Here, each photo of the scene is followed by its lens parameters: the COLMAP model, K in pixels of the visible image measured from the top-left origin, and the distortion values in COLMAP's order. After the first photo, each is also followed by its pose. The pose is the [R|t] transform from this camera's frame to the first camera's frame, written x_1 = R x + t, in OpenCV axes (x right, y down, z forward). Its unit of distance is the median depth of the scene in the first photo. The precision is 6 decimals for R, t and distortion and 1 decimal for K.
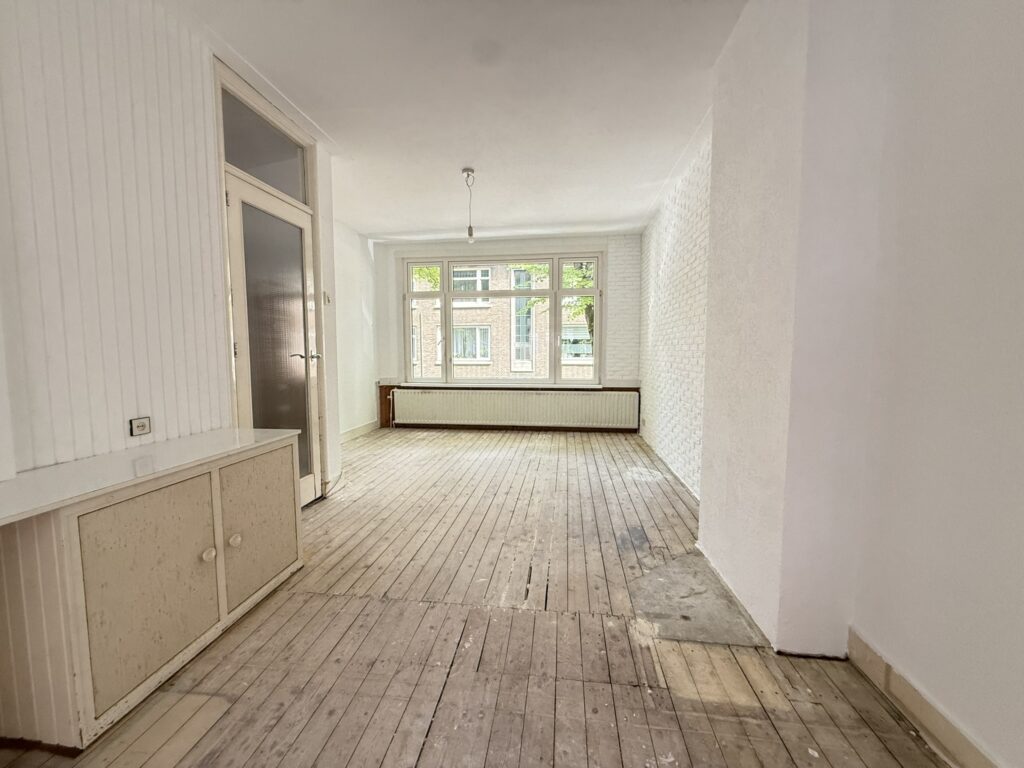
lens RADIAL K [[406.6, 0, 508.6], [0, 406.6, 382.4], [0, 0, 1]] dist [-0.002070, 0.000391]
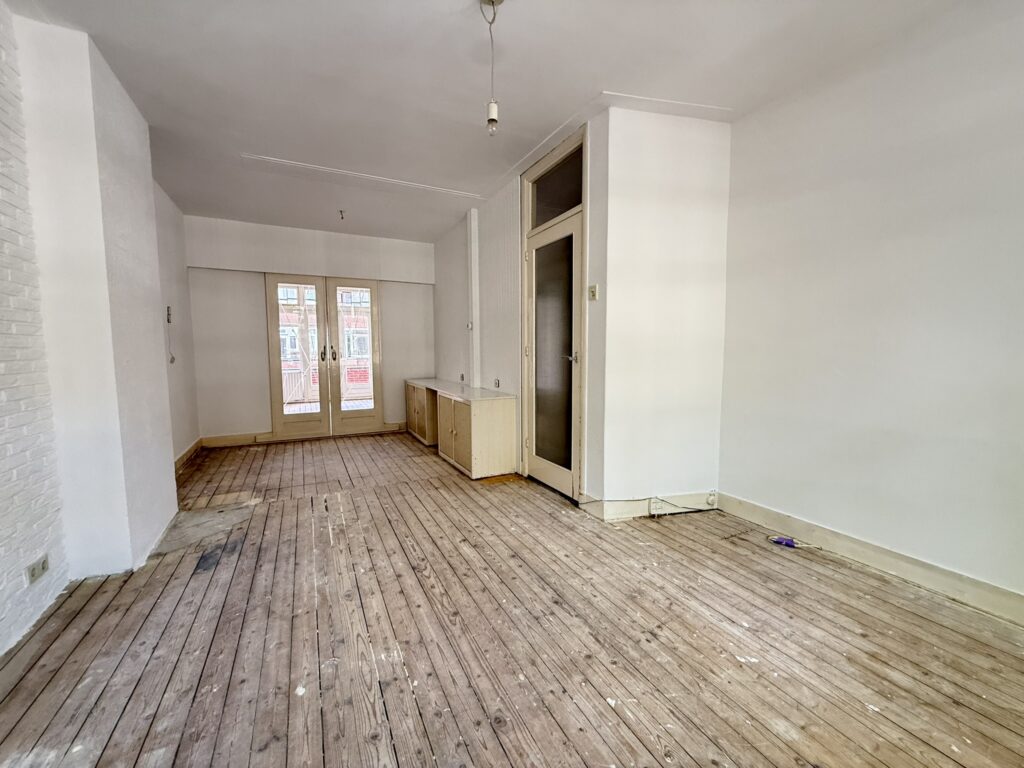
lens RADIAL K [[406.6, 0, 508.6], [0, 406.6, 382.4], [0, 0, 1]] dist [-0.002070, 0.000391]
pose [[-0.821901, 0.054852, -0.566983, 0.249085], [-0.037076, 0.988091, 0.149336, -0.167832], [0.568422, 0.143761, -0.810080, 1.954509]]
